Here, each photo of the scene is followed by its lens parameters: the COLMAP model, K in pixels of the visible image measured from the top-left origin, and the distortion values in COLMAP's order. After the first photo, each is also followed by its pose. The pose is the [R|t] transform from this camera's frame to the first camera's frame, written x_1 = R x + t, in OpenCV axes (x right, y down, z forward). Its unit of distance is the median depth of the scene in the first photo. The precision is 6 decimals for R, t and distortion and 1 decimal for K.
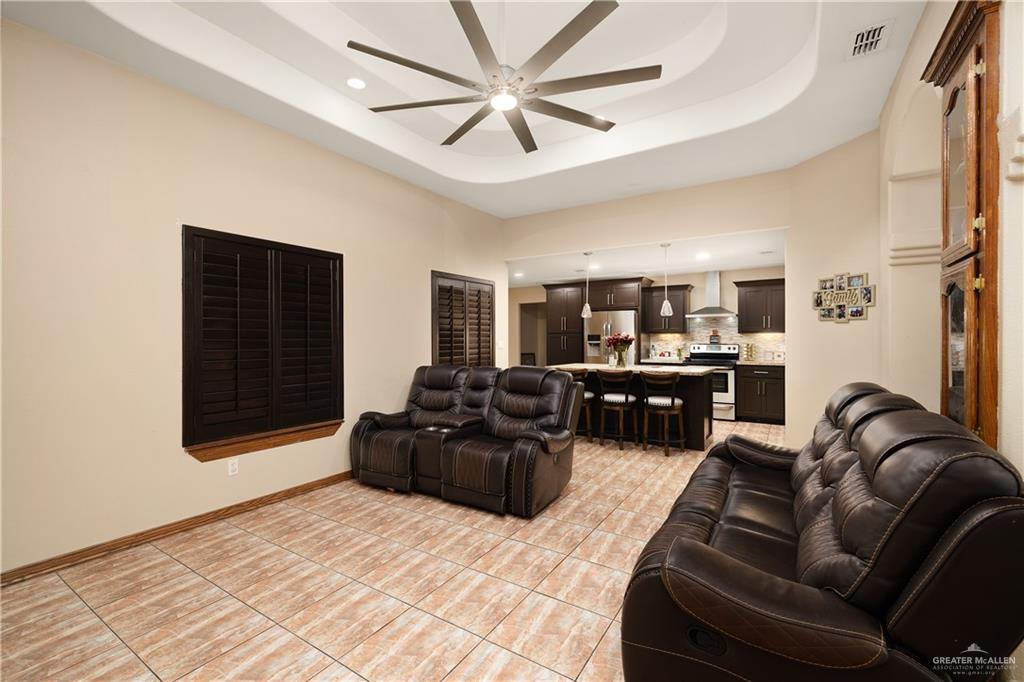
lens RADIAL K [[432.8, 0, 509.5], [0, 432.8, 338.6], [0, 0, 1]] dist [0.008540, -0.000596]
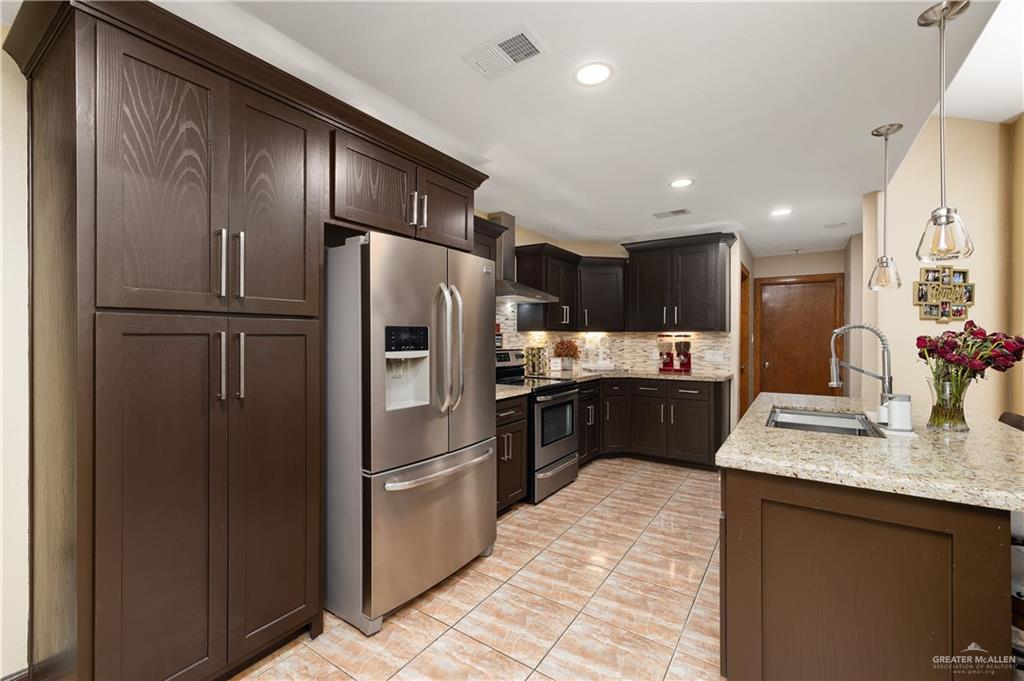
lens RADIAL K [[432.8, 0, 506.1], [0, 432.8, 333.3], [0, 0, 1]] dist [0.008540, -0.000596]
pose [[0.031765, 0.011597, 0.999428, -0.068788], [-0.001578, 0.999932, -0.011553, -0.001790], [-0.999494, -0.001210, 0.031782, 0.970789]]
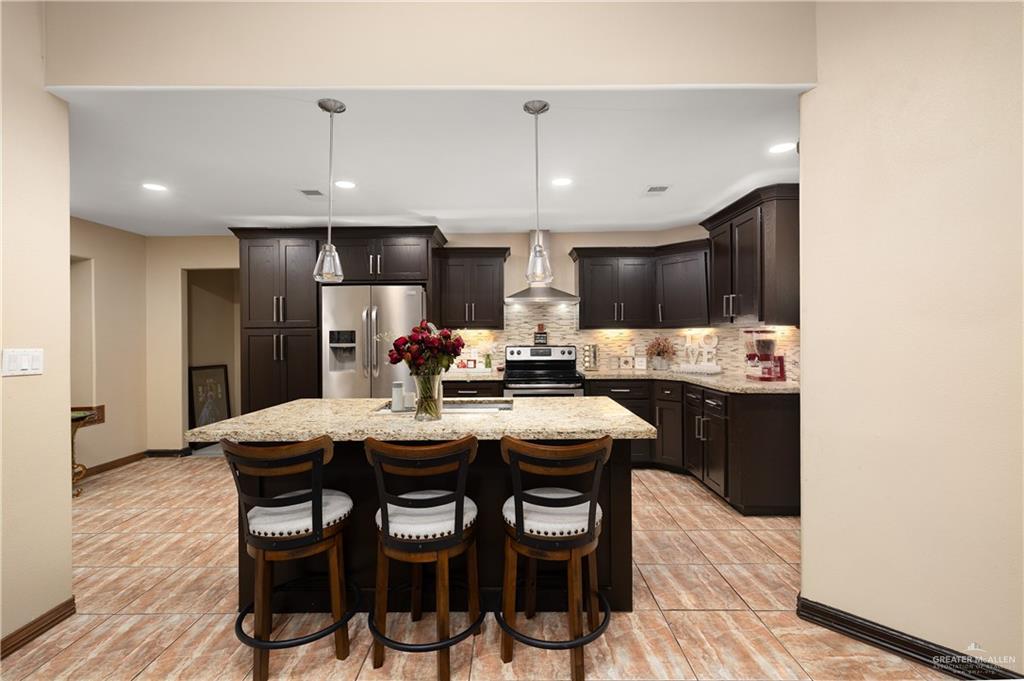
lens RADIAL K [[432.8, 0, 507.5], [0, 432.8, 331.6], [0, 0, 1]] dist [0.008540, -0.000596]
pose [[0.838696, 0.003257, 0.544590, 0.084451], [0.002606, 0.999947, -0.009994, -0.002270], [-0.544593, 0.009802, 0.838643, 0.490989]]
